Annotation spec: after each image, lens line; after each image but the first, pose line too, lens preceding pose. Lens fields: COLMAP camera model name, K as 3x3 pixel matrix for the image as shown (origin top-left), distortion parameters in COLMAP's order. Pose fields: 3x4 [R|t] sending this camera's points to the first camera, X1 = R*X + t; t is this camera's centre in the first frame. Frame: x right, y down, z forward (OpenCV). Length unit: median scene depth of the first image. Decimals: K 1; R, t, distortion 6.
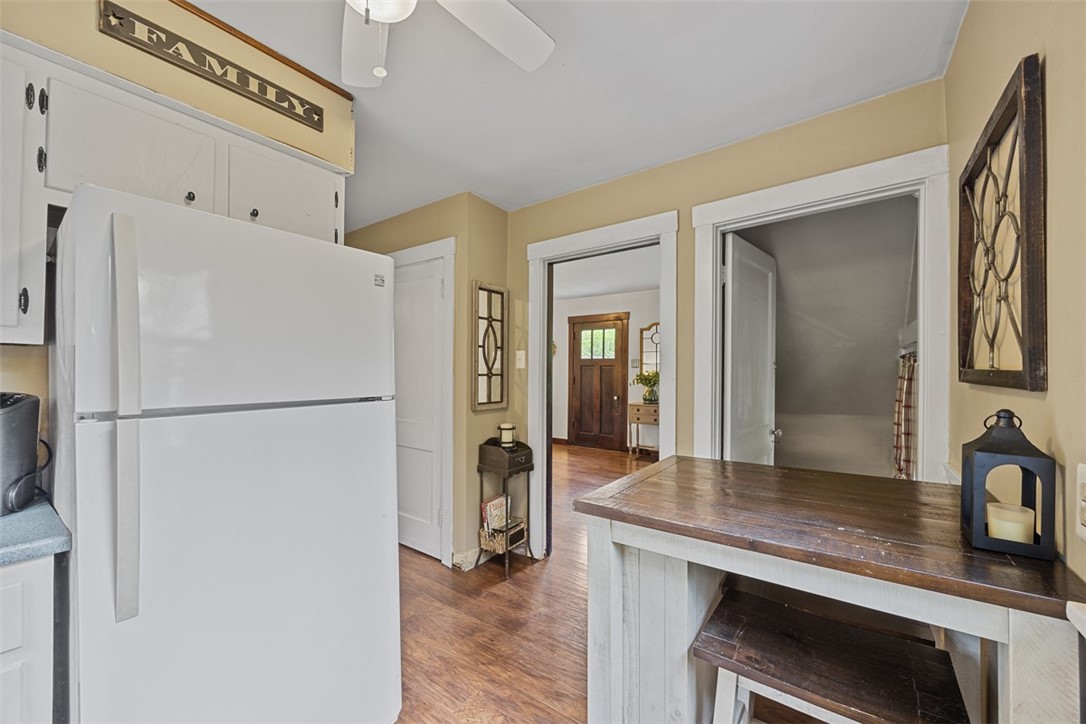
lens RADIAL K [[418.6, 0, 541.4], [0, 418.6, 368.3], [0, 0, 1]] dist [-0.005974, -0.000463]
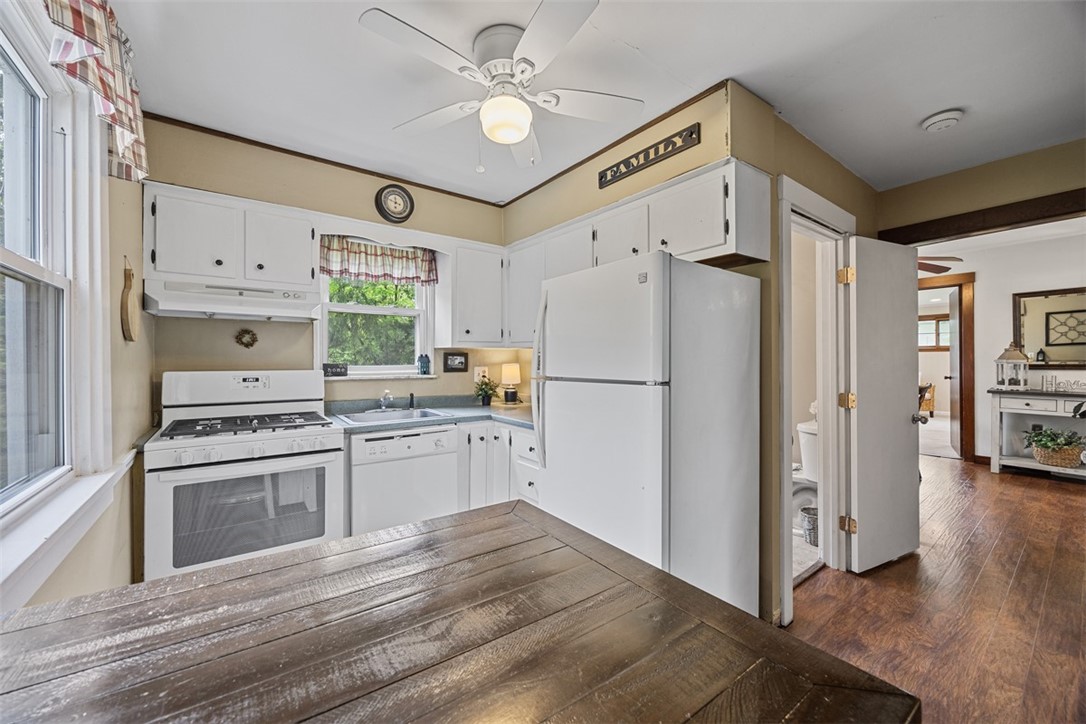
lens RADIAL K [[418.6, 0, 541.4], [0, 418.6, 361.7], [0, 0, 1]] dist [-0.005974, -0.000463]
pose [[-0.302159, 0.002335, -0.953255, 0.766865], [0.007462, 0.999972, 0.000084, 0.013439], [0.953228, -0.007088, -0.302168, 1.080998]]
